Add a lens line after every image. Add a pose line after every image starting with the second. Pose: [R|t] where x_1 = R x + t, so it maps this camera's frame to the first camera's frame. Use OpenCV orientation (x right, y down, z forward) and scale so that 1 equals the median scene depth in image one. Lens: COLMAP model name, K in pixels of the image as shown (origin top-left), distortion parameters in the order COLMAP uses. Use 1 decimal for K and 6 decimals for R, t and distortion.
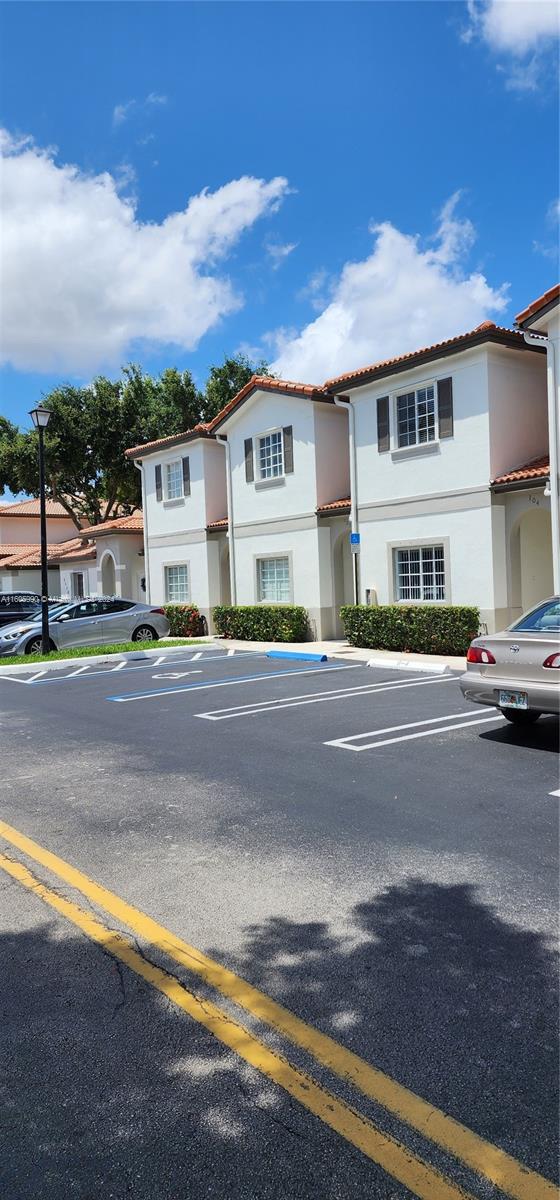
lens RADIAL K [[810.4, 0, 281.1], [0, 810.4, 598.9], [0, 0, 1]] dist [0.090145, -0.050027]
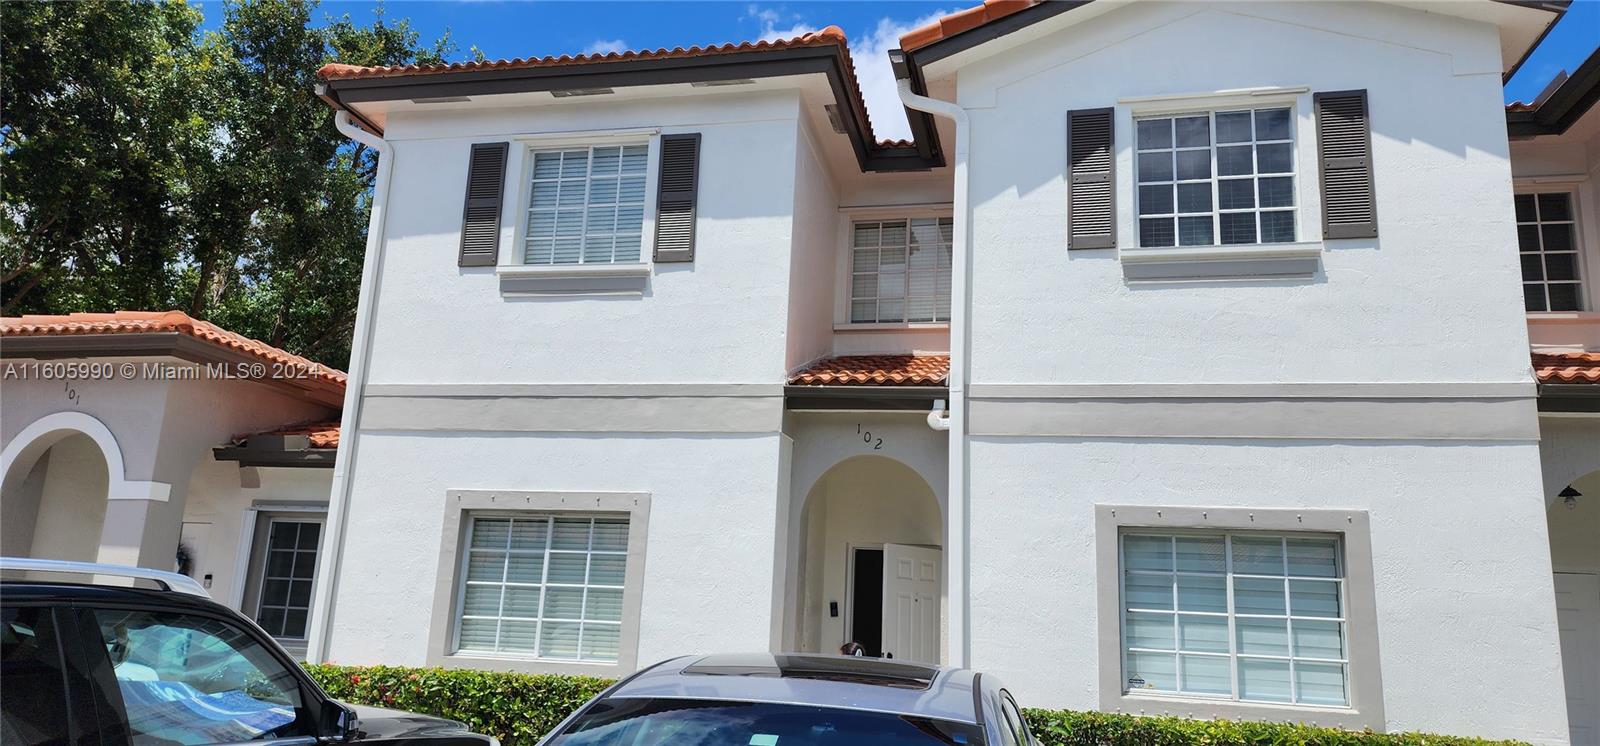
lens RADIAL K [[1567.0, 0, 800.9], [0, 1567.0, 90.1], [0, 0, 1]] dist [0.003880, 0.016178]
pose [[0.813710, 0.248284, 0.525578, -0.351462], [-0.061822, 0.936024, -0.346465, 0.002071], [-0.577975, 0.249430, 0.777001, 0.500453]]
